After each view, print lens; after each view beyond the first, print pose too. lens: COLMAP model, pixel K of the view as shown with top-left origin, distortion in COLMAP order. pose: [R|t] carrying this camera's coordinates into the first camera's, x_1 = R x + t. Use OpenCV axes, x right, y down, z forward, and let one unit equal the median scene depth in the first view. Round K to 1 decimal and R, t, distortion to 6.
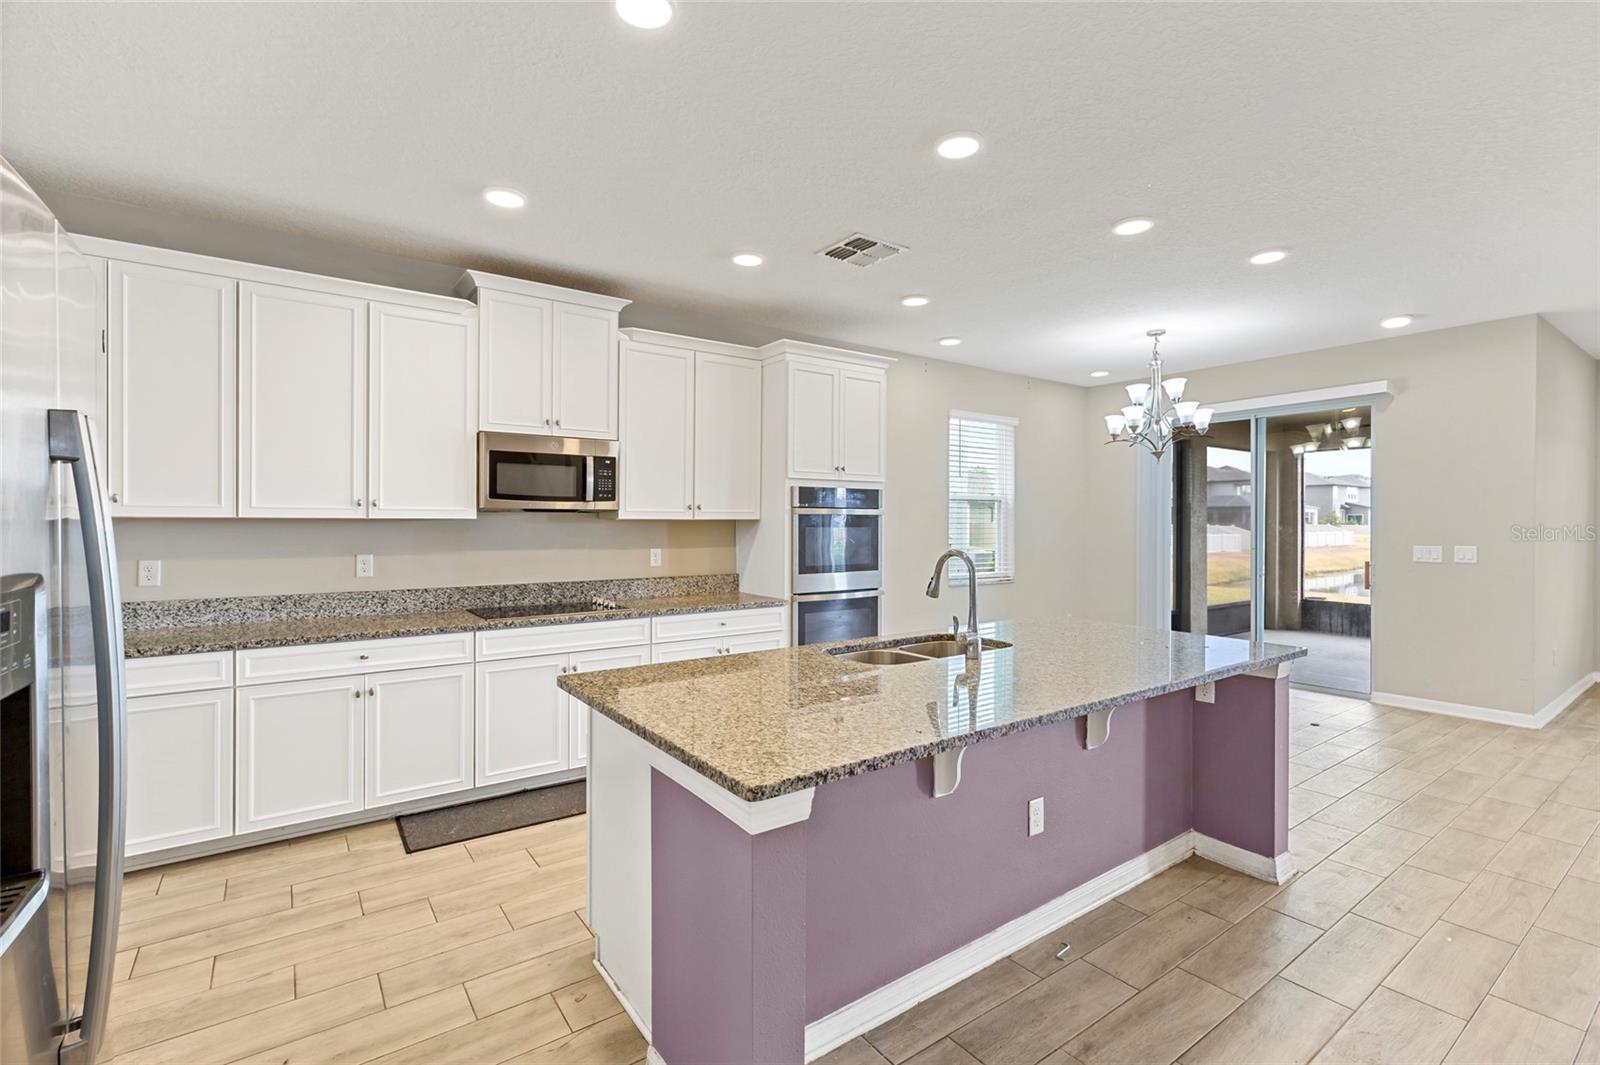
lens RADIAL K [[730.6, 0, 811.9], [0, 730.6, 524.9], [0, 0, 1]] dist [0.003207, -0.000458]
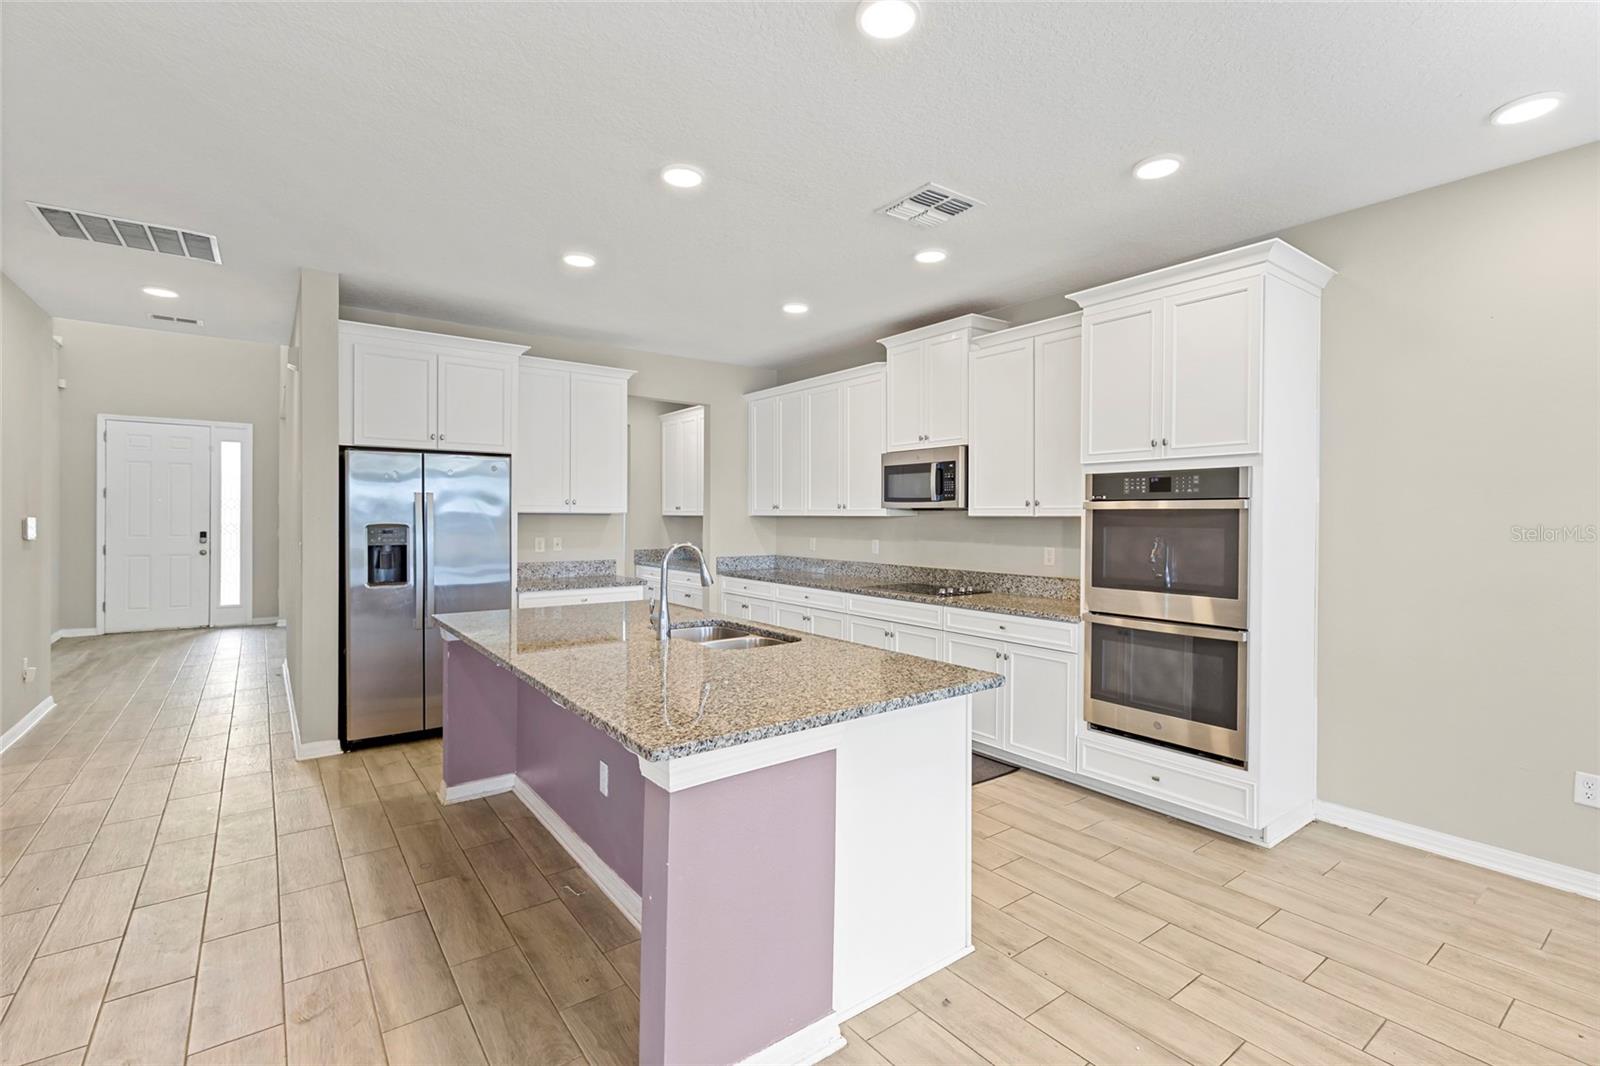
lens RADIAL K [[730.6, 0, 811.6], [0, 730.6, 524.6], [0, 0, 1]] dist [0.003207, -0.000458]
pose [[0.007681, 0.007296, -0.999944, 0.882690], [-0.011065, 0.999913, 0.007210, -0.000724], [0.999909, 0.011009, 0.007762, 0.808242]]
